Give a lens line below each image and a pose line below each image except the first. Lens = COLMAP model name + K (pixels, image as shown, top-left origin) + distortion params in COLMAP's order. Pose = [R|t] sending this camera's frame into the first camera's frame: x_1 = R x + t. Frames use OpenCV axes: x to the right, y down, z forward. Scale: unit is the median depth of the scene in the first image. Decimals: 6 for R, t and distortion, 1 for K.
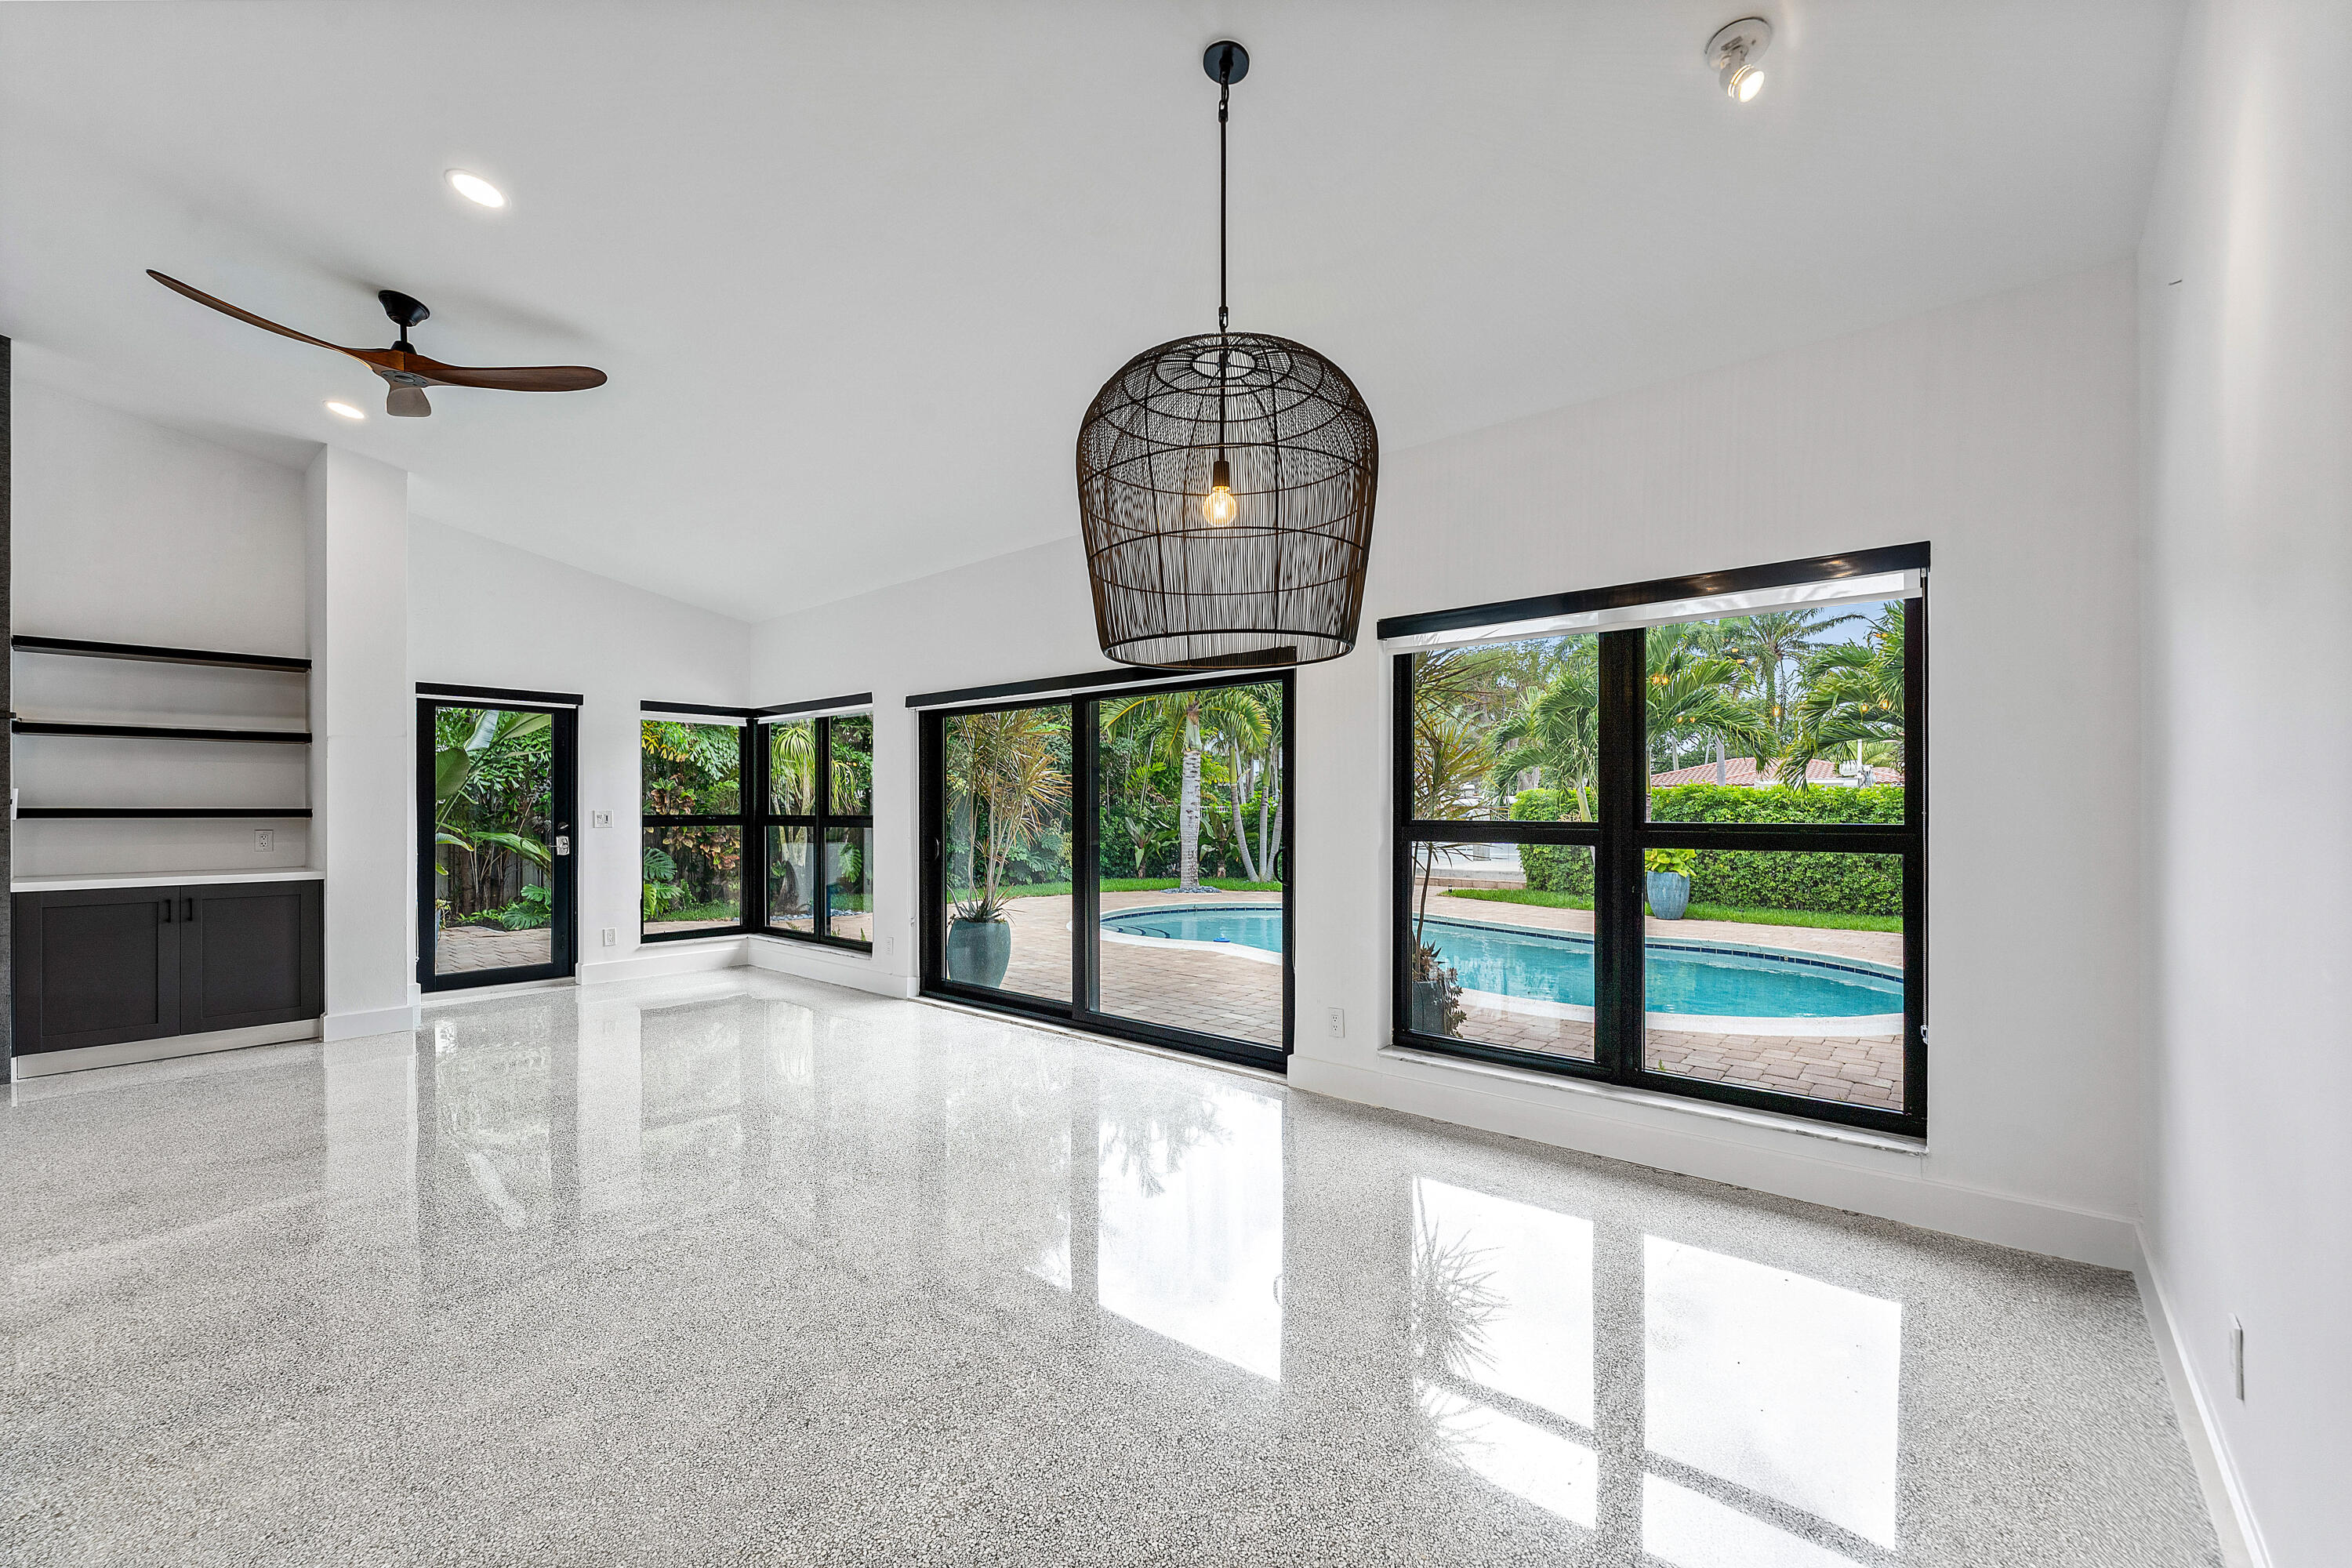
lens RADIAL K [[952.9, 0, 1167.8], [0, 952.9, 805.4], [0, 0, 1]] dist [-0.001857, -0.000511]
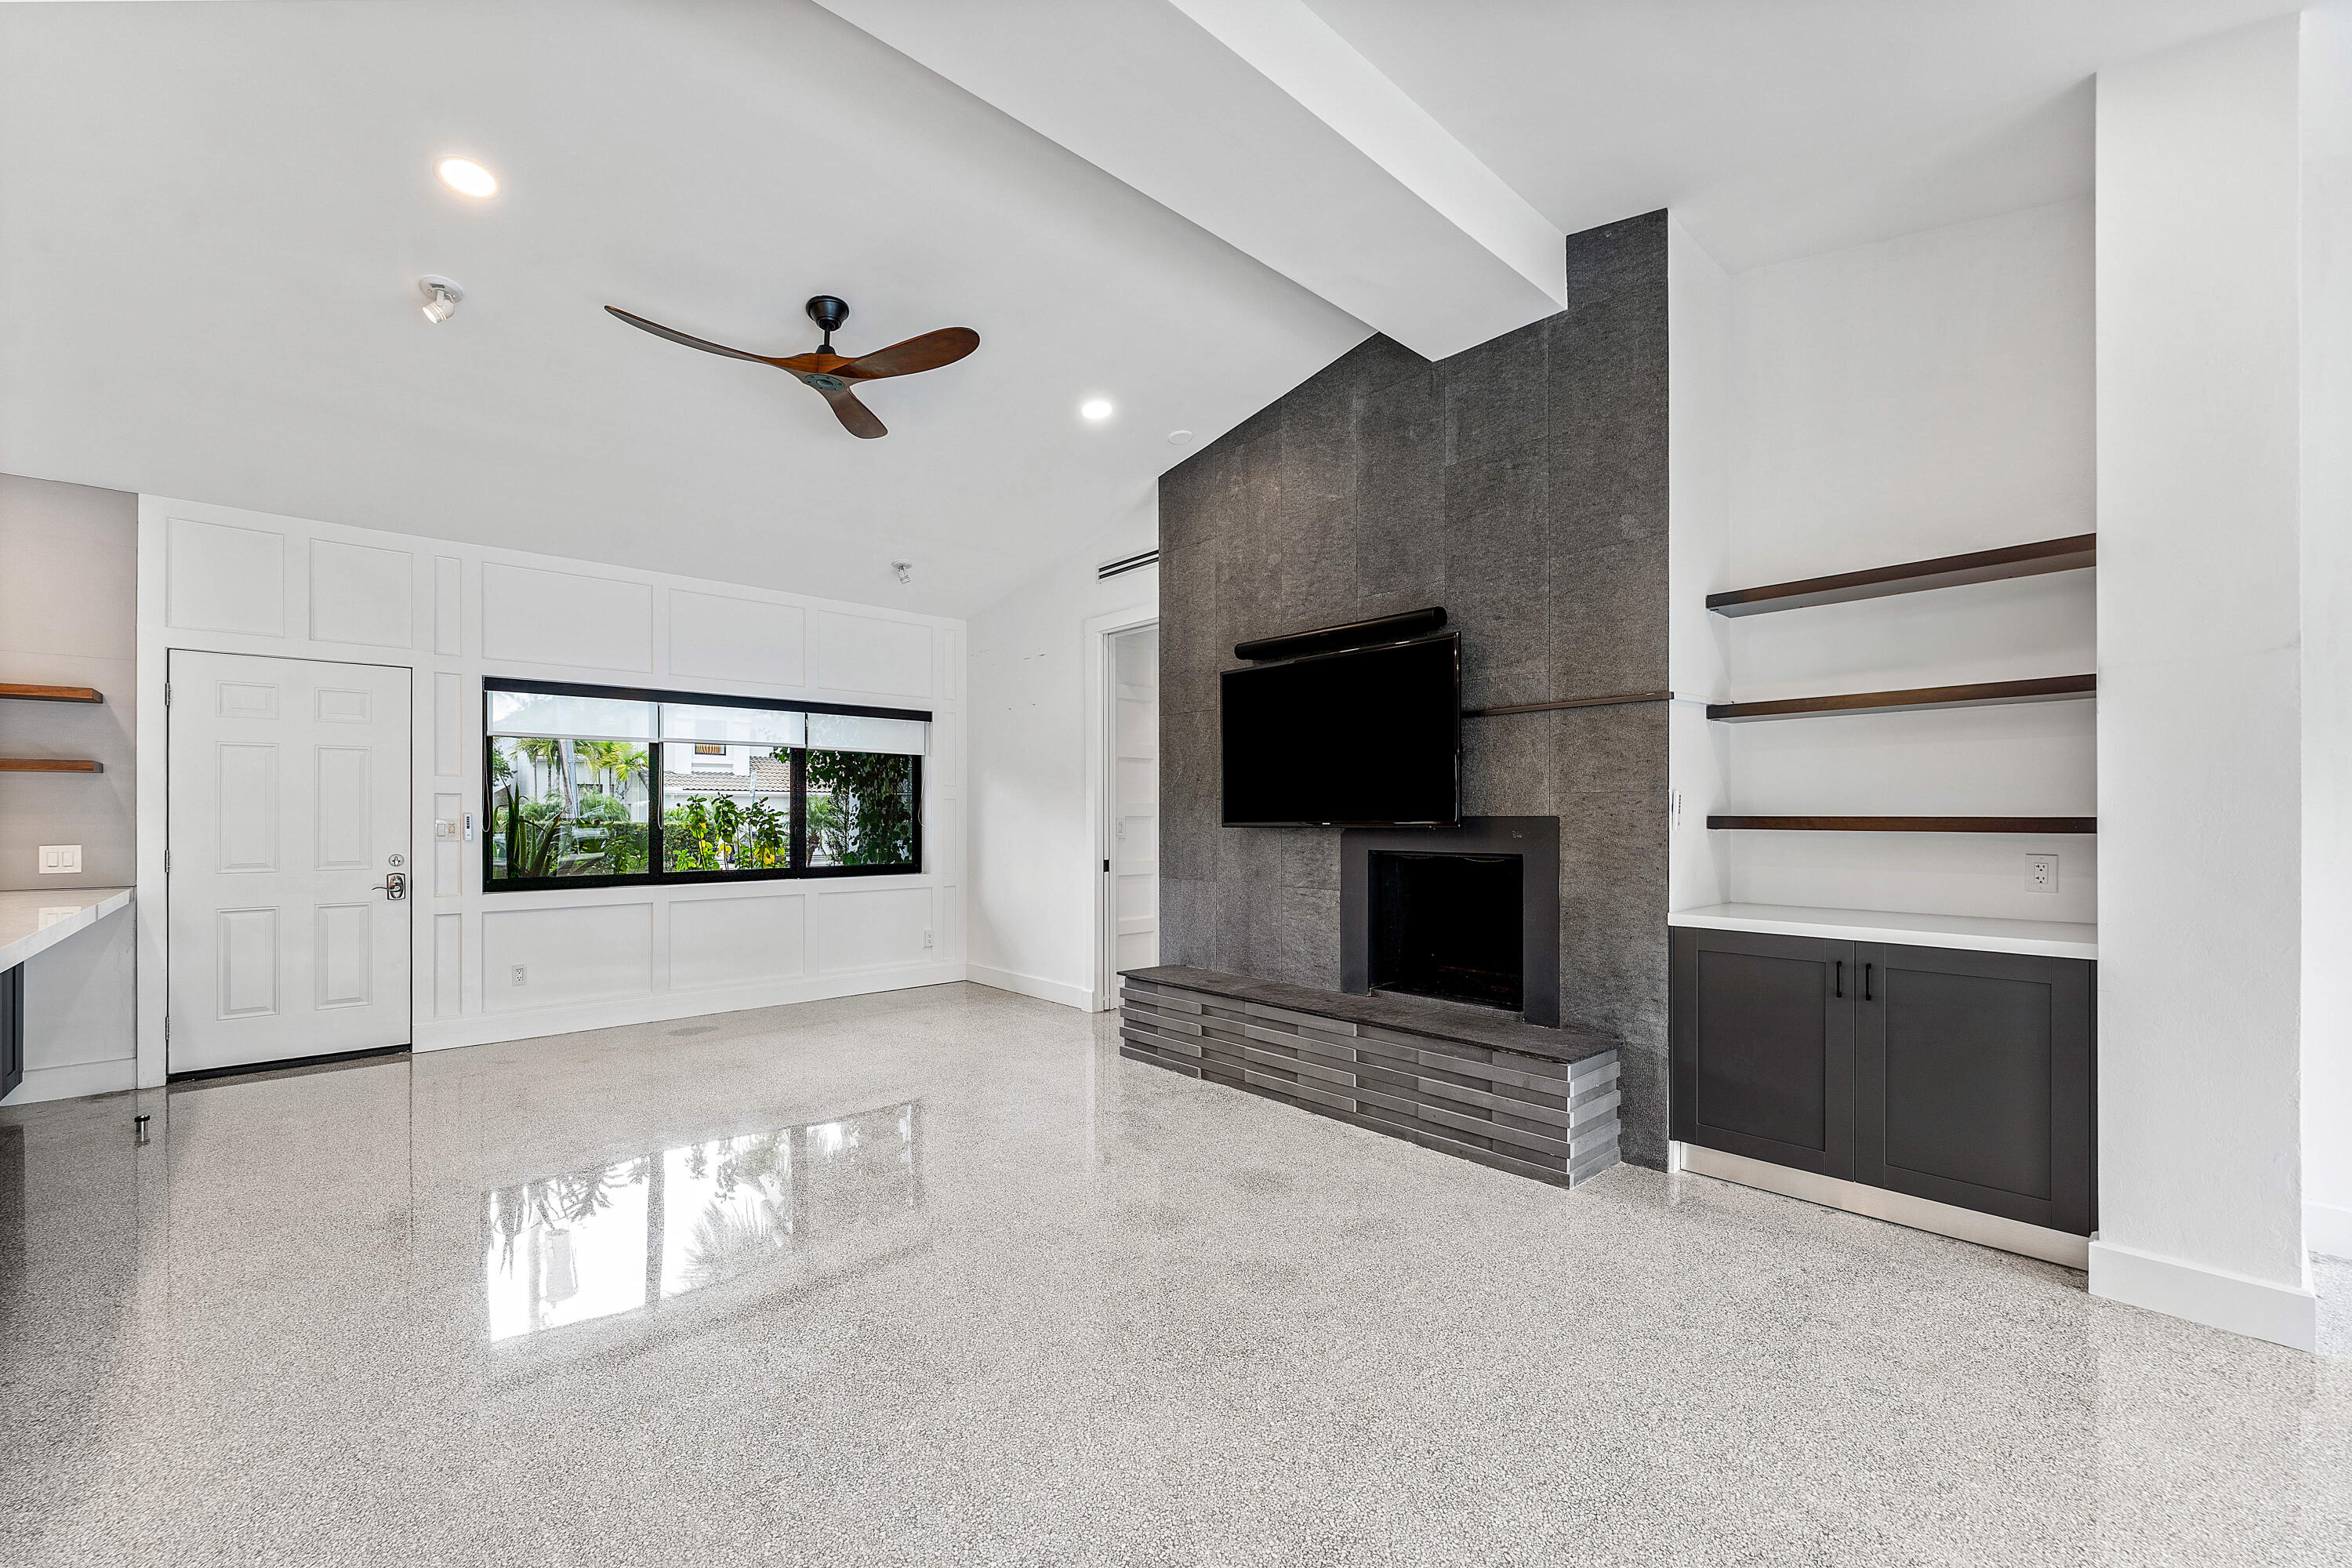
lens RADIAL K [[956.9, 0, 1170.9], [0, 956.9, 815.2], [0, 0, 1]] dist [0.000062, -0.002558]
pose [[-0.121511, 0.001712, -0.992589, -0.285512], [0.004956, 0.999987, 0.001118, -0.000776], [0.992578, -0.004783, -0.121518, 0.494658]]
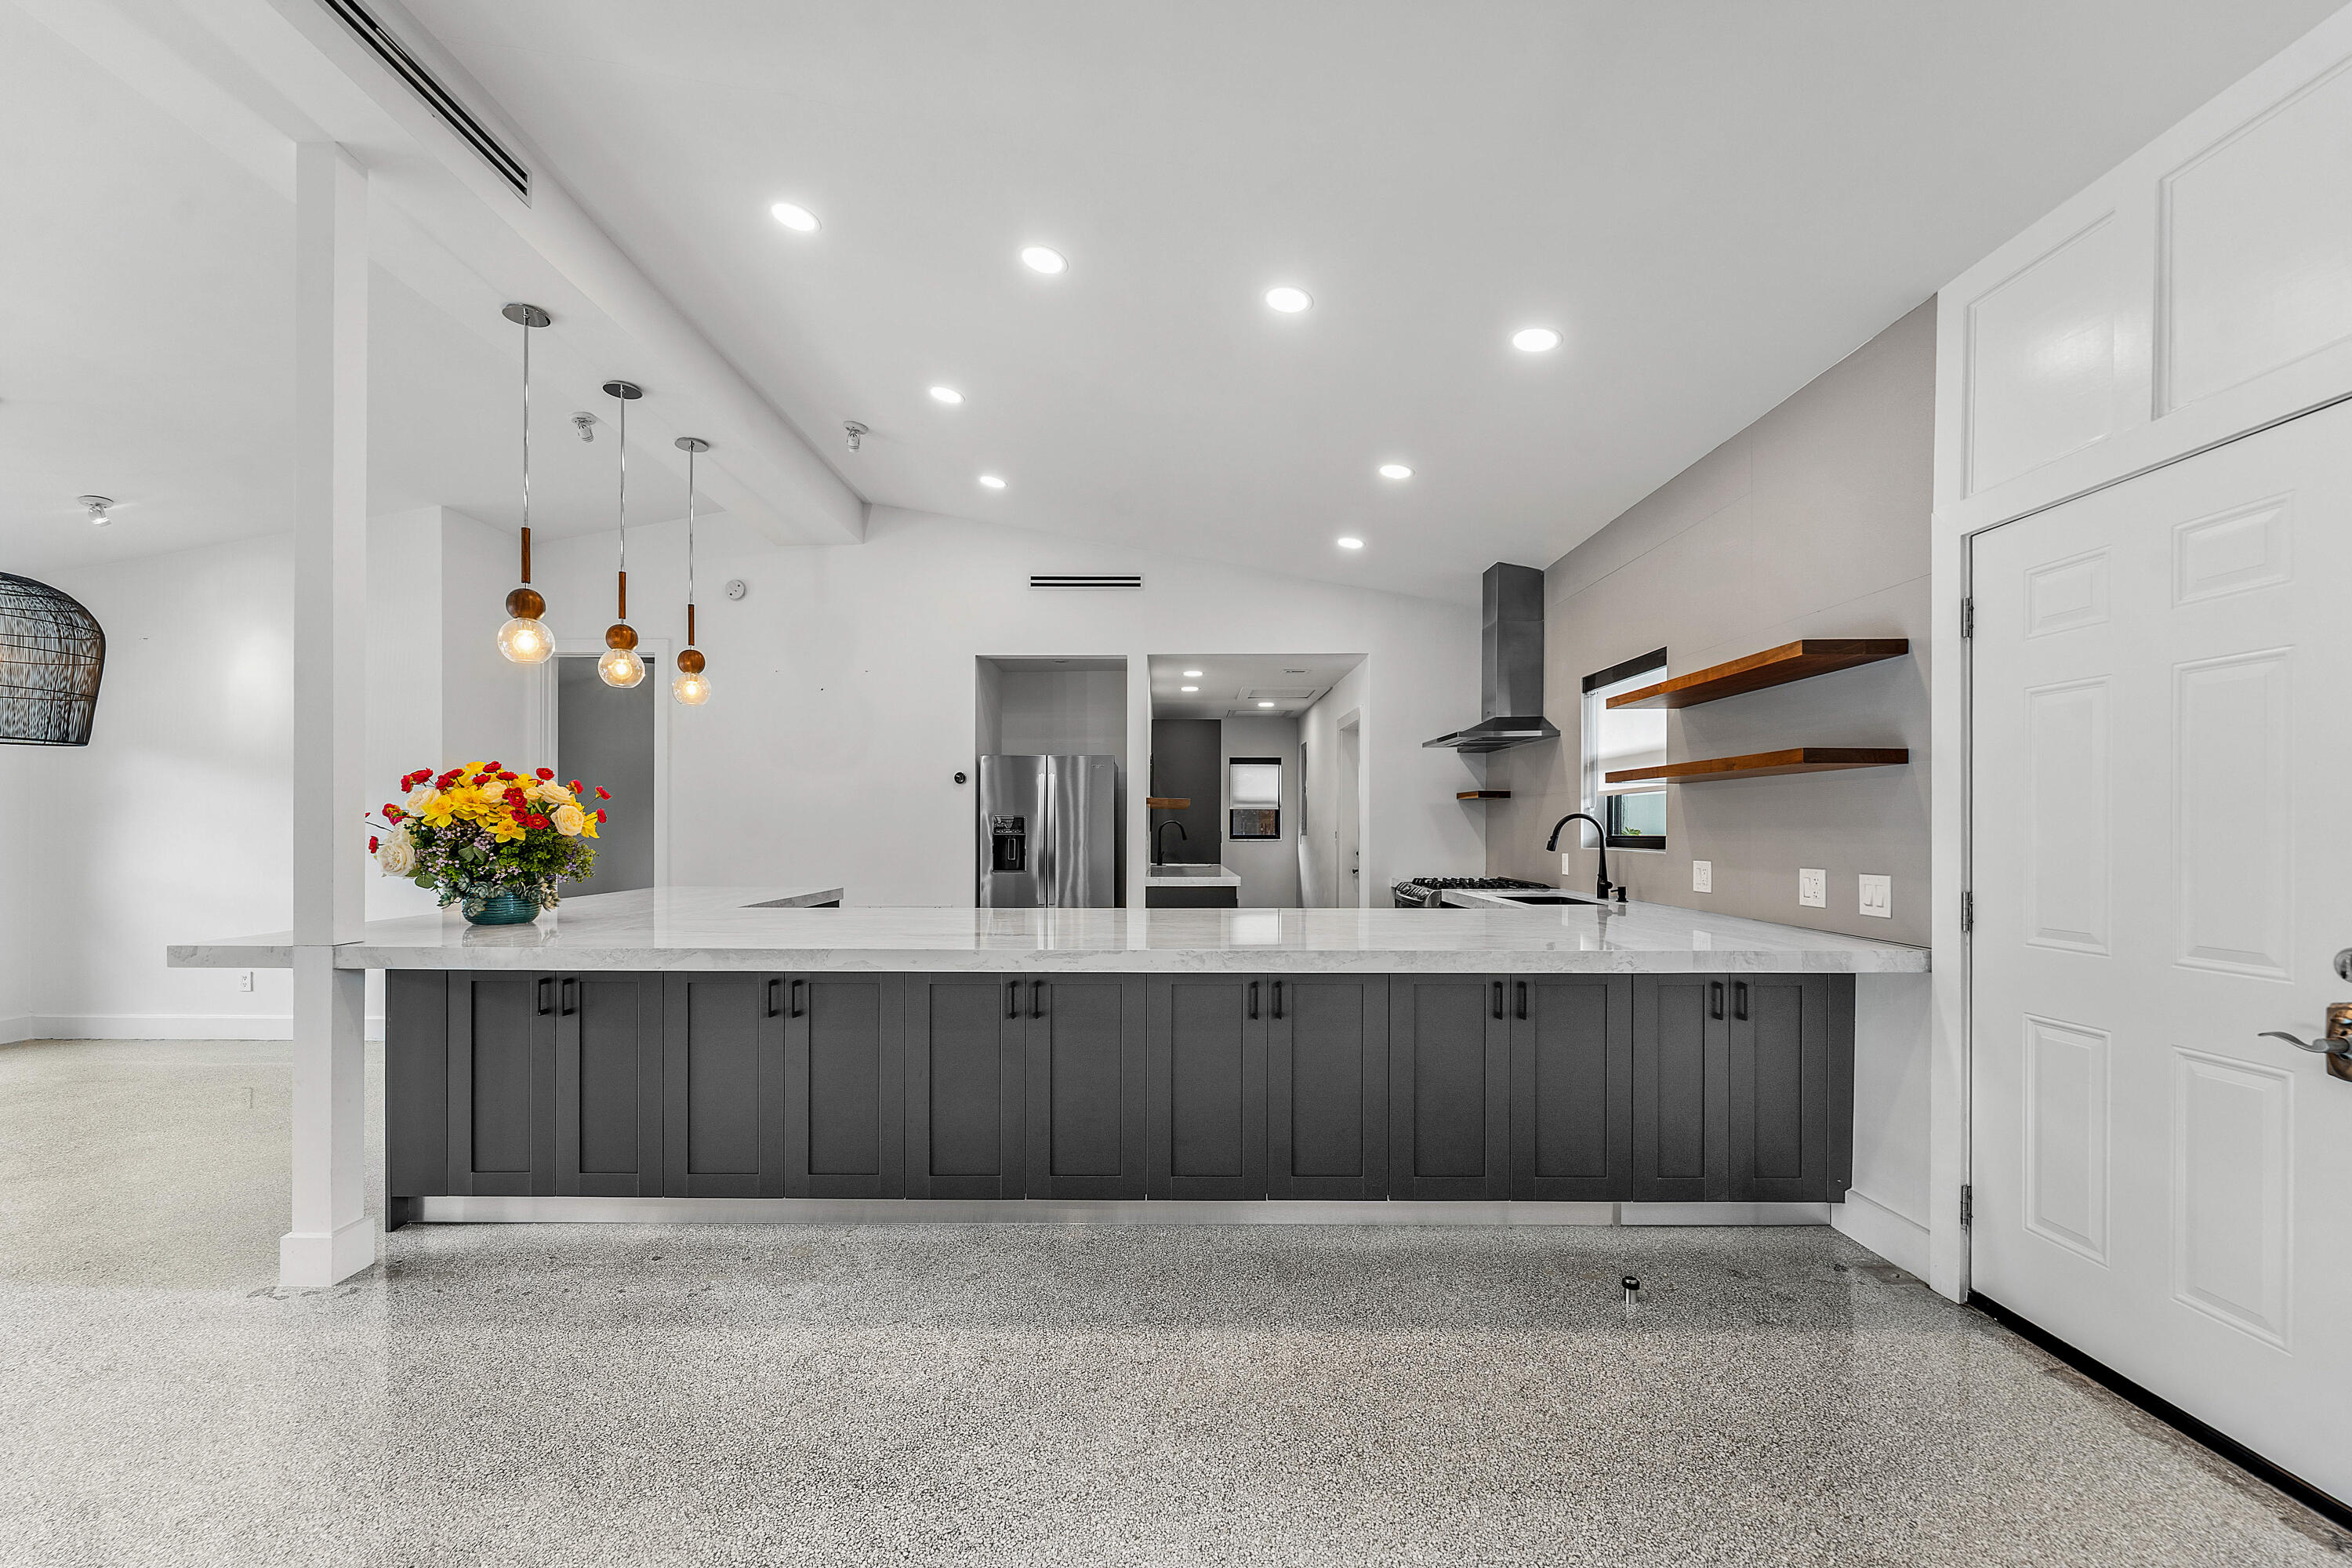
lens RADIAL K [[968.8, 0, 1171.0], [0, 968.8, 831.8], [0, 0, 1]] dist [-0.003928, -0.000506]
pose [[-0.645510, -0.004251, 0.763740, -1.016119], [-0.004624, 0.999988, 0.001658, -0.002410], [-0.763738, -0.002461, -0.645522, 0.176994]]
